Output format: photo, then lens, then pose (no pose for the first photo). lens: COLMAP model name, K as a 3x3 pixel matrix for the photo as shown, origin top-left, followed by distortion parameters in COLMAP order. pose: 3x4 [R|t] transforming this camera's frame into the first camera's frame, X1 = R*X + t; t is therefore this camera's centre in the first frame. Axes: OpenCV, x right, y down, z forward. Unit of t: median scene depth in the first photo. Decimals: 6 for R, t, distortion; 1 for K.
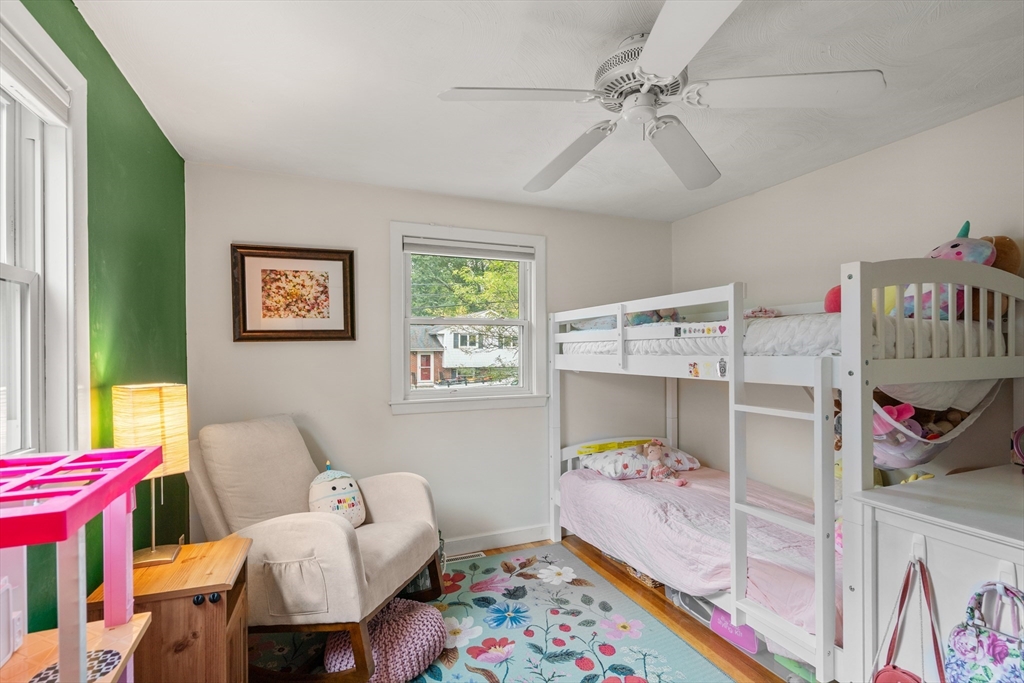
lens RADIAL K [[474.9, 0, 513.0], [0, 474.9, 347.5], [0, 0, 1]] dist [-0.013823, 0.000318]
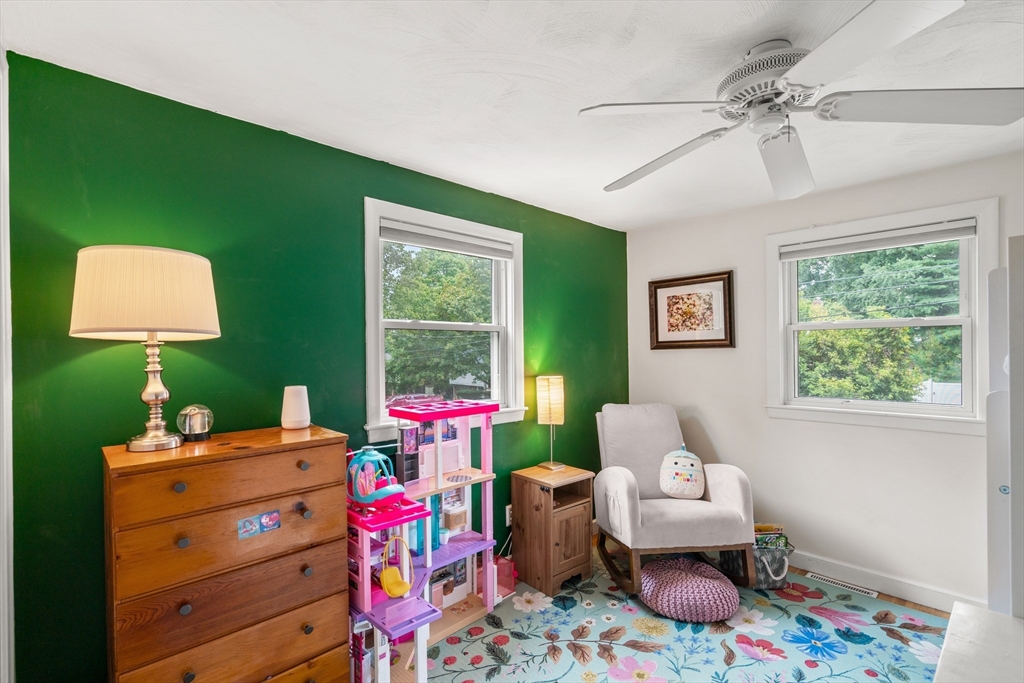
lens RADIAL K [[474.9, 0, 516.2], [0, 474.9, 343.9], [0, 0, 1]] dist [-0.013823, 0.000318]
pose [[0.347168, -0.004608, -0.937791, 0.592726], [0.014035, 0.999901, 0.000282, -0.034339], [0.937698, -0.013260, 0.347199, 0.111366]]
